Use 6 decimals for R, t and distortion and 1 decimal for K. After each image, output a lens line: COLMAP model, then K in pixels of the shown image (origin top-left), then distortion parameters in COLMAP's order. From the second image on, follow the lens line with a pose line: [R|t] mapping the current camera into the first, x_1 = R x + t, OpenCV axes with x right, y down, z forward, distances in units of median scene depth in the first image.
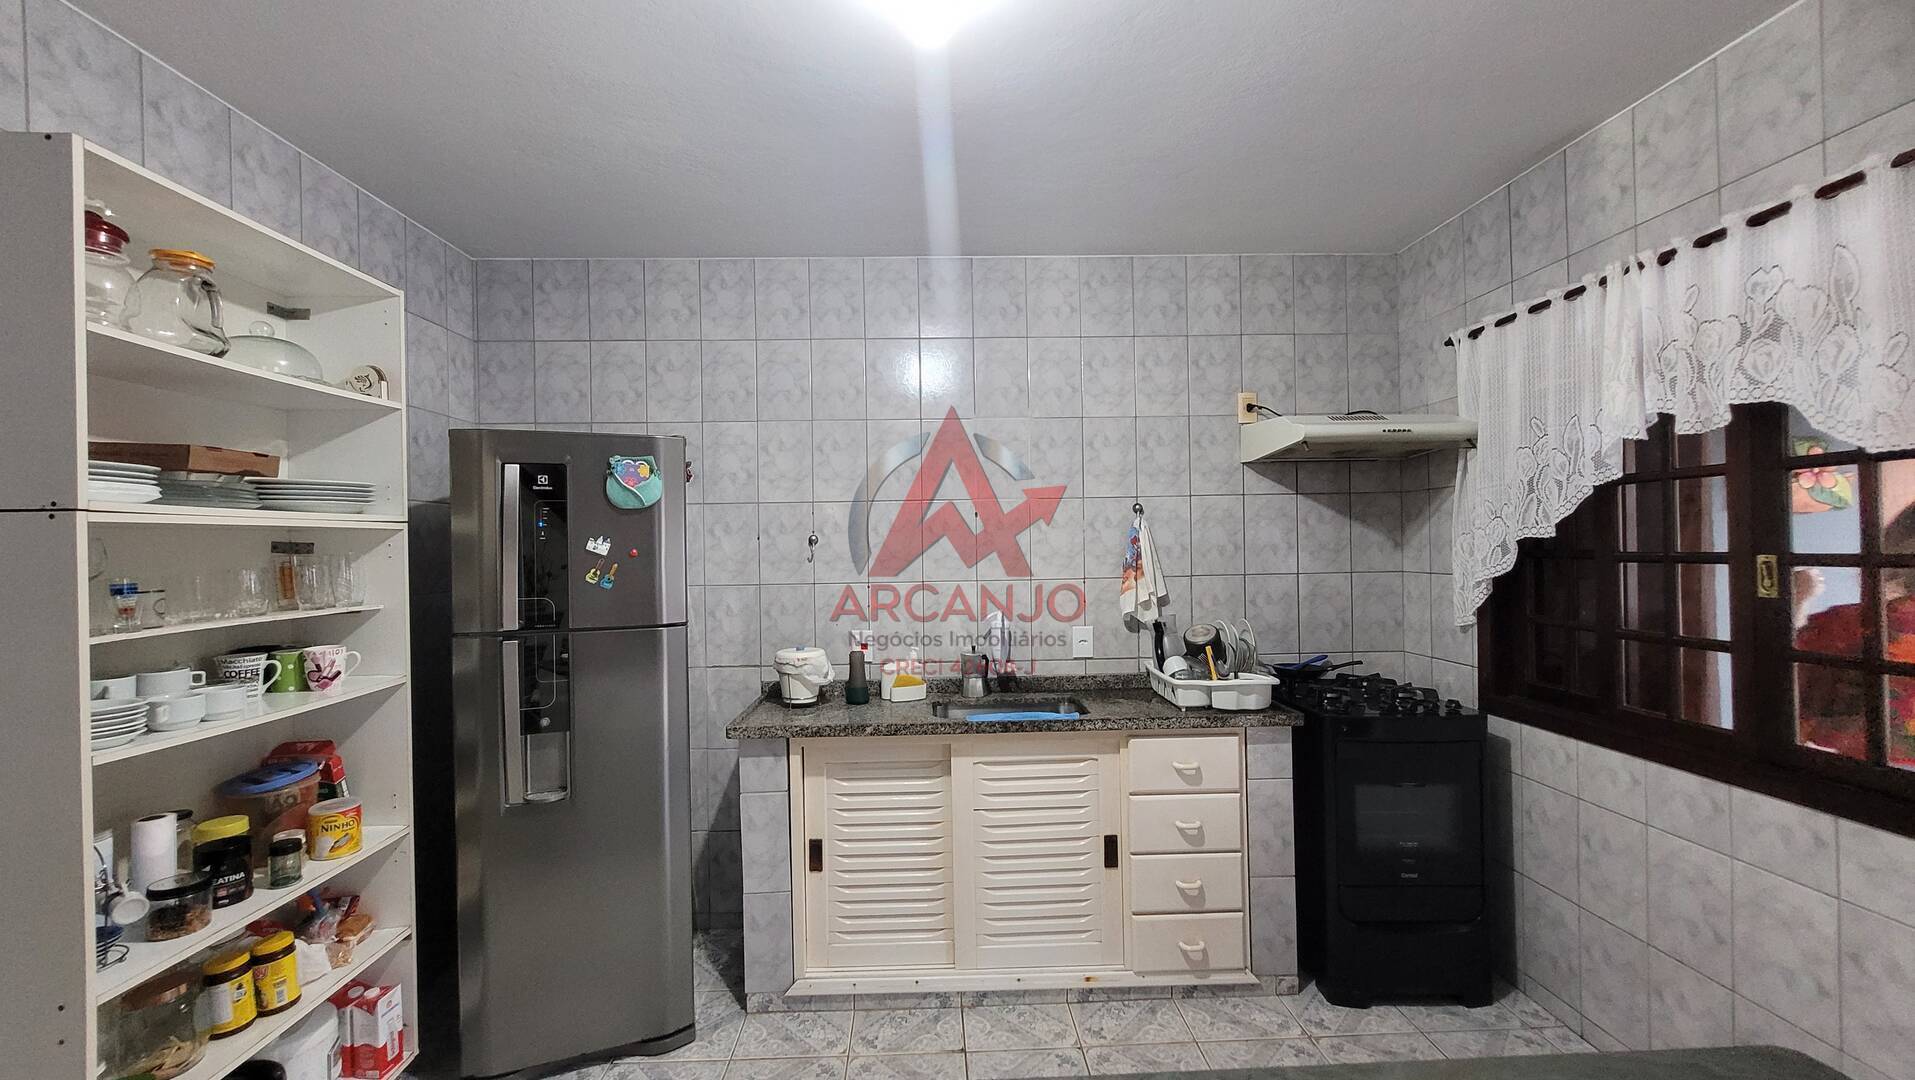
lens RADIAL K [[756.7, 0, 951.2], [0, 756.7, 543.1], [0, 0, 1]] dist [0.001068, 0.000225]
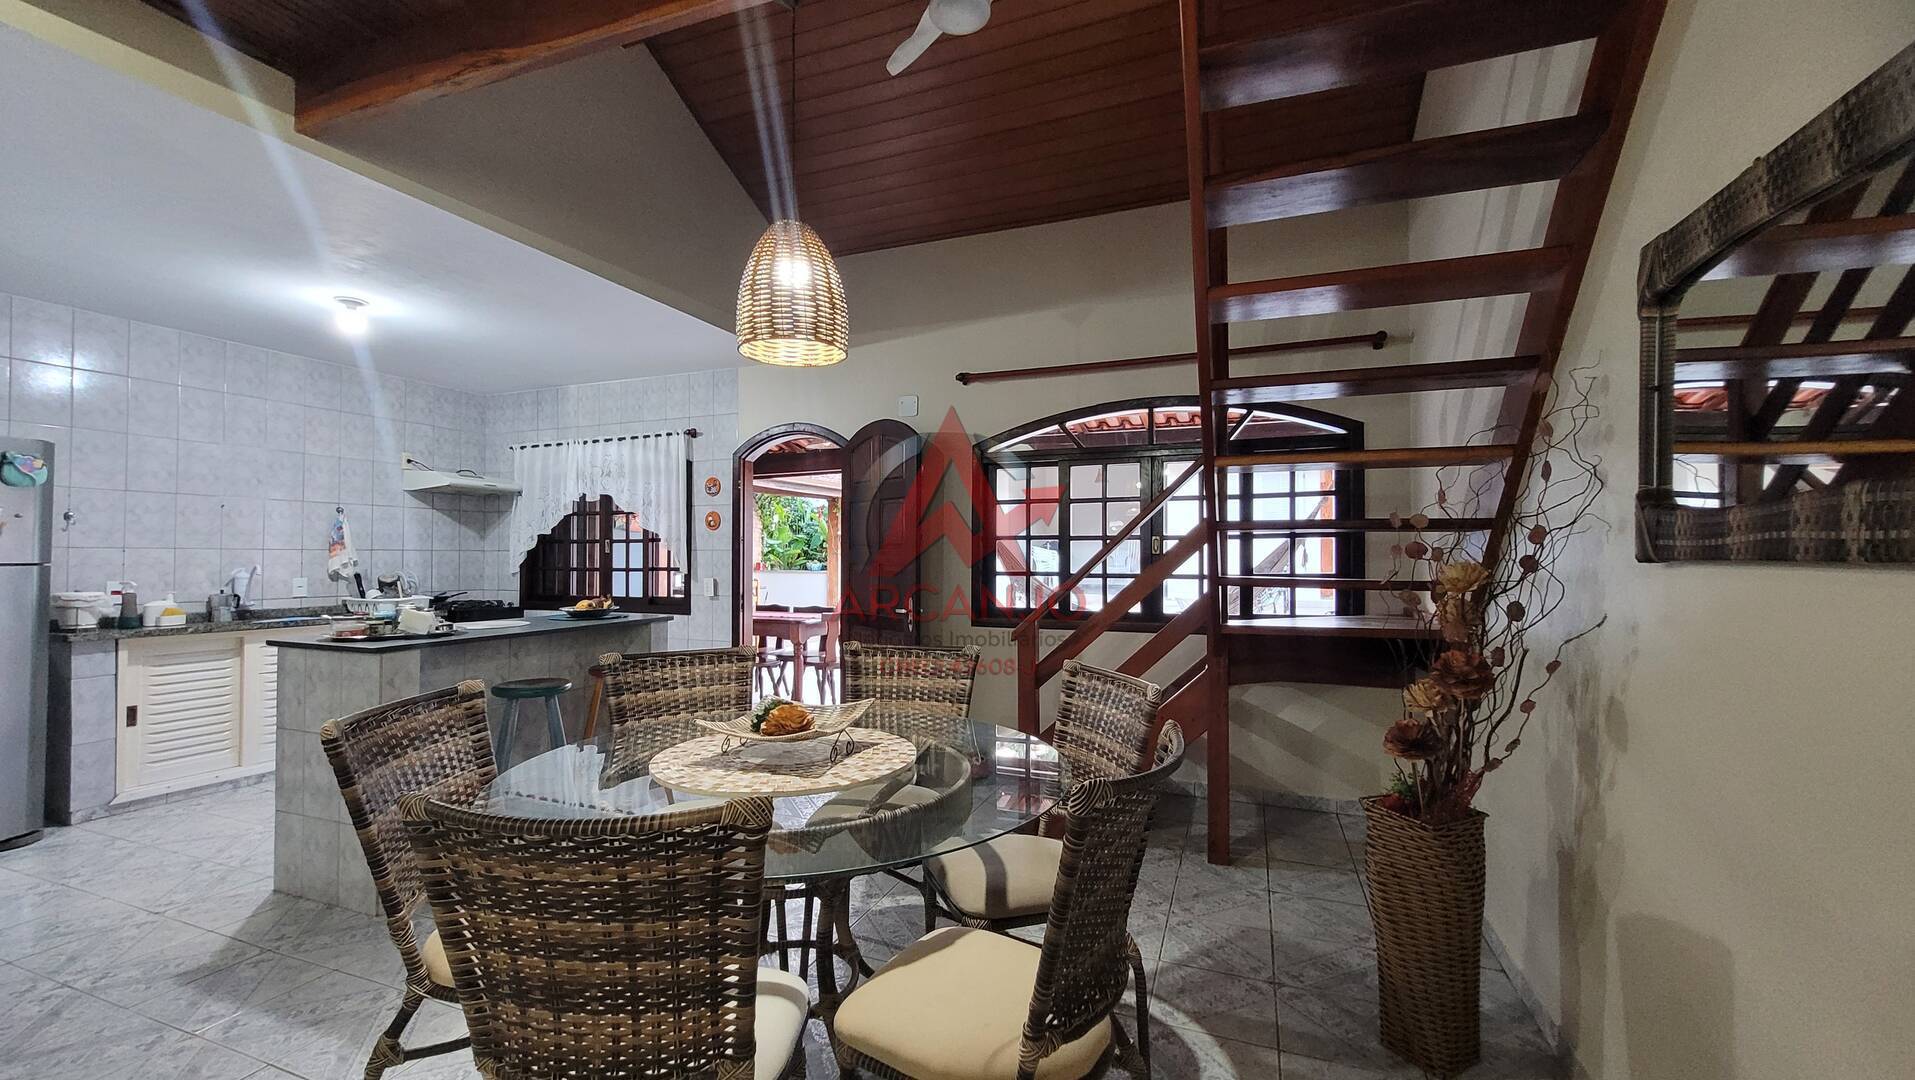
lens RADIAL K [[755.1, 0, 948.9], [0, 755.1, 551.6], [0, 0, 1]] dist [0.000119, 0.000794]
pose [[0.396254, 0.025824, 0.917778, -0.822122], [-0.013576, 0.999660, -0.022267, 0.071951], [-0.918041, -0.003636, 0.396470, -1.015492]]
